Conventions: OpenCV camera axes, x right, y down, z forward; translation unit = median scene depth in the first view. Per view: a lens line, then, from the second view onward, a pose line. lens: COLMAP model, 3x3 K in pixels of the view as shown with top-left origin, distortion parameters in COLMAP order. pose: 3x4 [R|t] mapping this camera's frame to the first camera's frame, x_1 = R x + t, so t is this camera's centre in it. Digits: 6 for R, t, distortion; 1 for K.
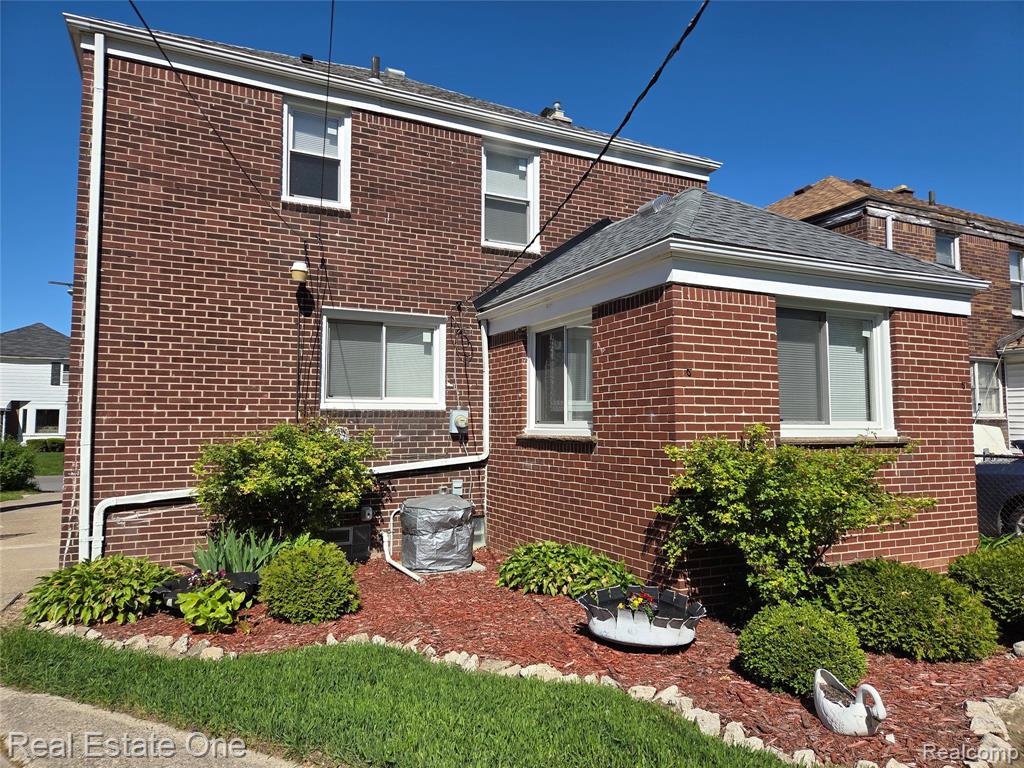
lens RADIAL K [[684.5, 0, 513.2], [0, 684.5, 383.2], [0, 0, 1]] dist [0.029390, -0.013312]
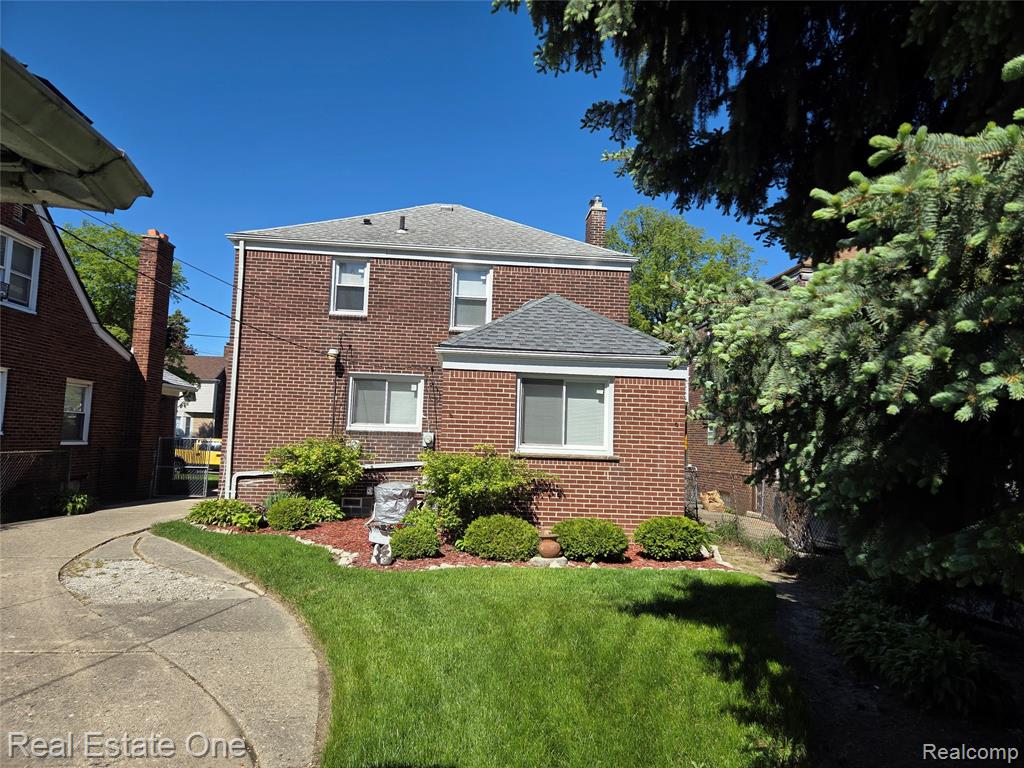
lens RADIAL K [[684.5, 0, 512.2], [0, 684.5, 383.8], [0, 0, 1]] dist [0.029390, -0.013312]
pose [[0.926321, -0.001125, -0.376733, 0.791154], [-0.009195, 0.999630, -0.025594, -0.040161], [0.376623, 0.027173, 0.925968, -0.486490]]
